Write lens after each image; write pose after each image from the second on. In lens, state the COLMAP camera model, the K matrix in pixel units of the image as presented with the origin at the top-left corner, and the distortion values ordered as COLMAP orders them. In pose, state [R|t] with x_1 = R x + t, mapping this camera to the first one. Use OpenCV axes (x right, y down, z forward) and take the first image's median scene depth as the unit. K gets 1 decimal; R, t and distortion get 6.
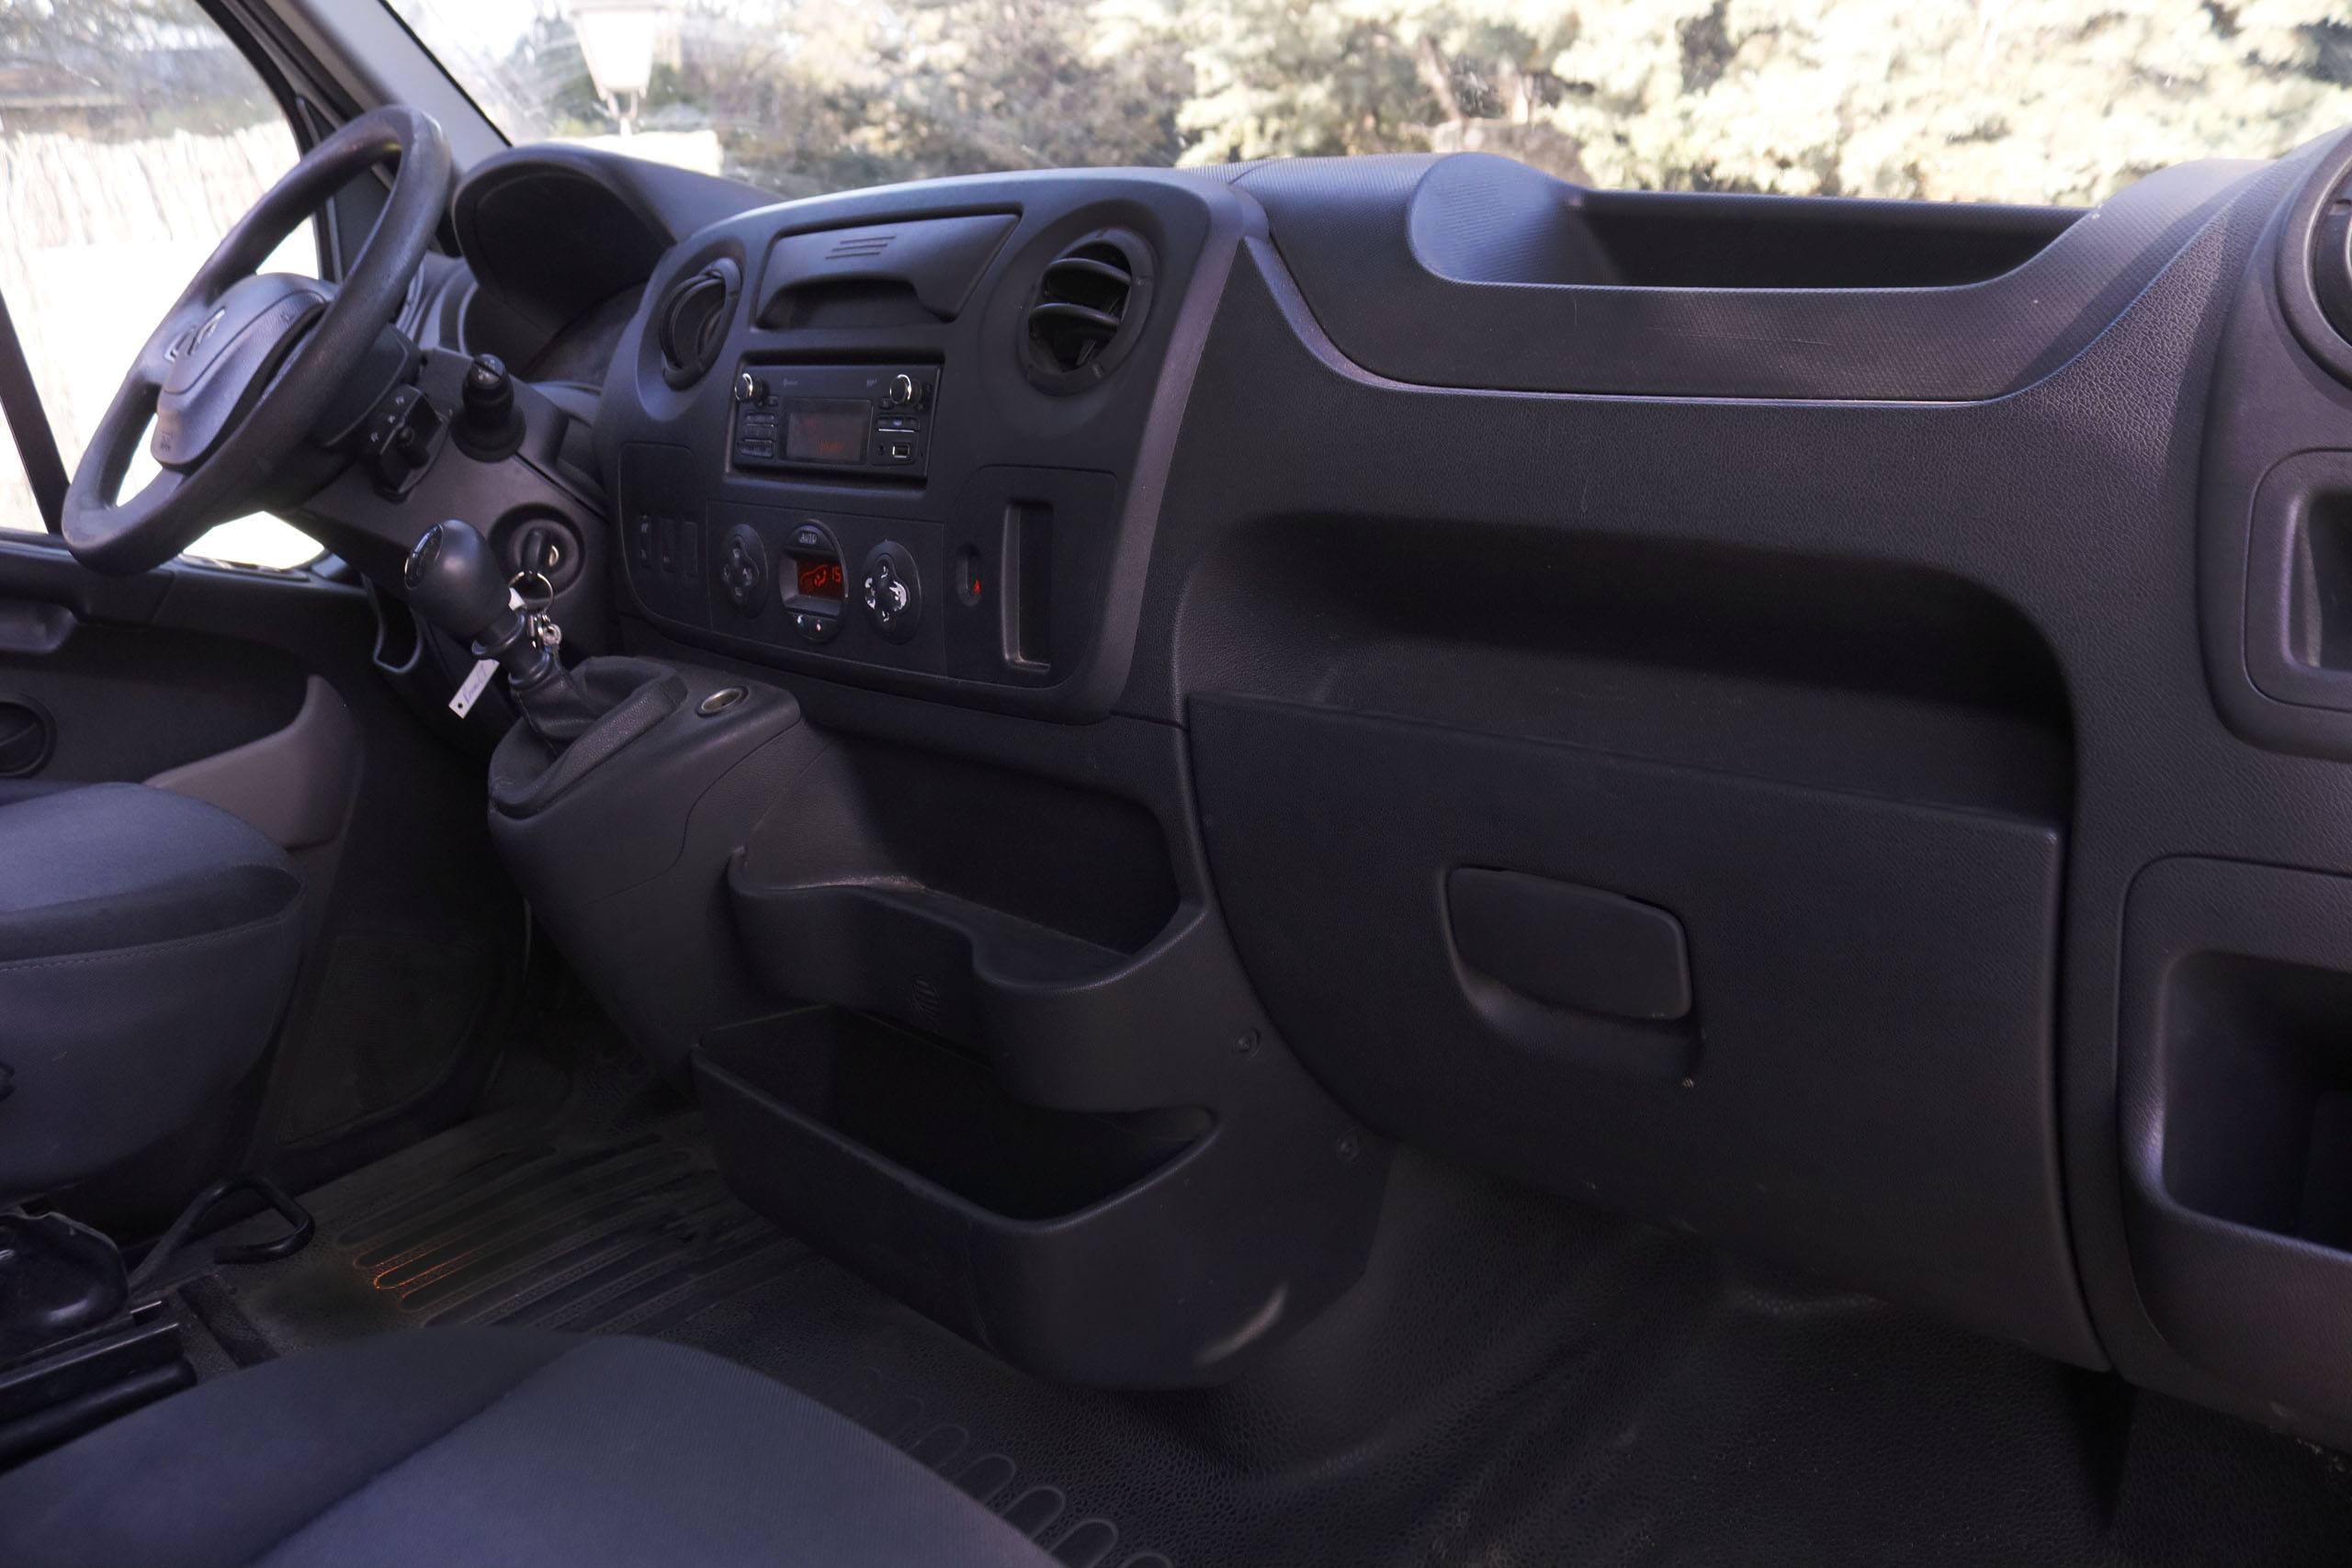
lens RADIAL K [[1933.4, 0, 1192.3], [0, 1933.4, 766.6], [0, 0, 1]] dist [-0.198402, 0.183783]
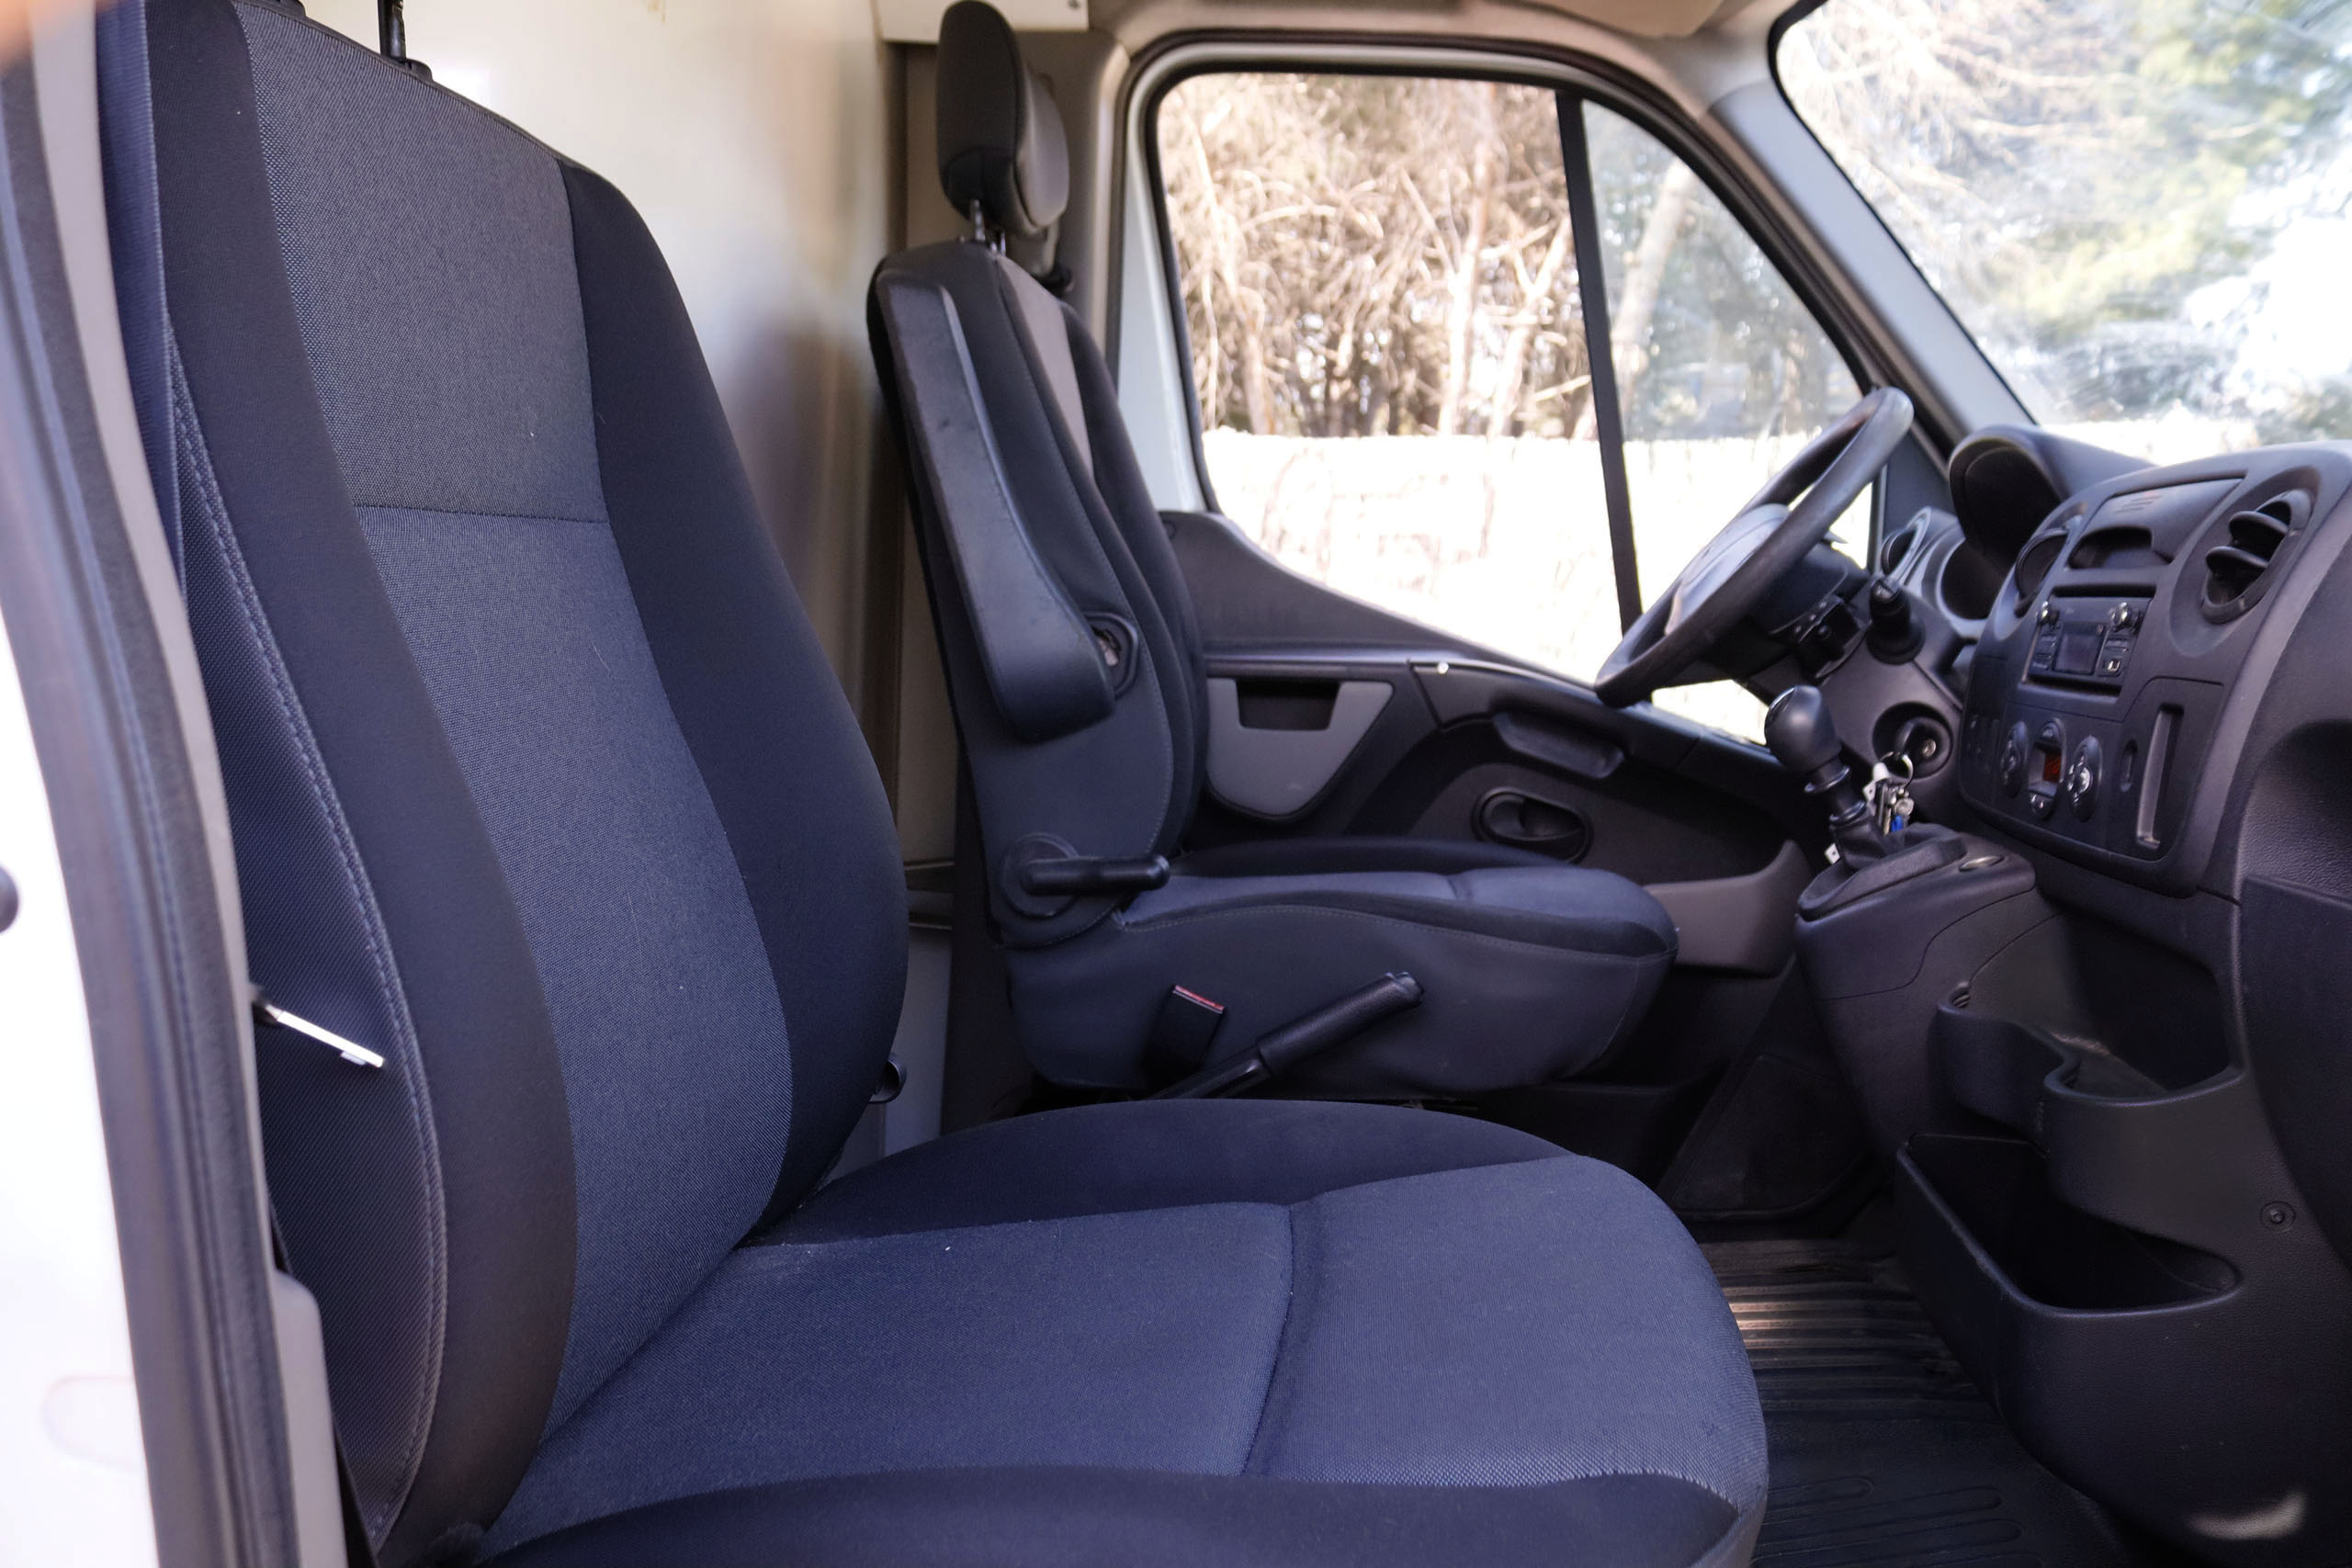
lens RADIAL K [[1933.4, 0, 1192.3], [0, 1933.4, 766.6], [0, 0, 1]] dist [-0.198402, 0.183783]
pose [[0.633999, 0.138202, -0.760885, 0.347645], [-0.258582, 0.965154, -0.040155, 0.086999], [0.728822, 0.222209, 0.647643, -0.161672]]
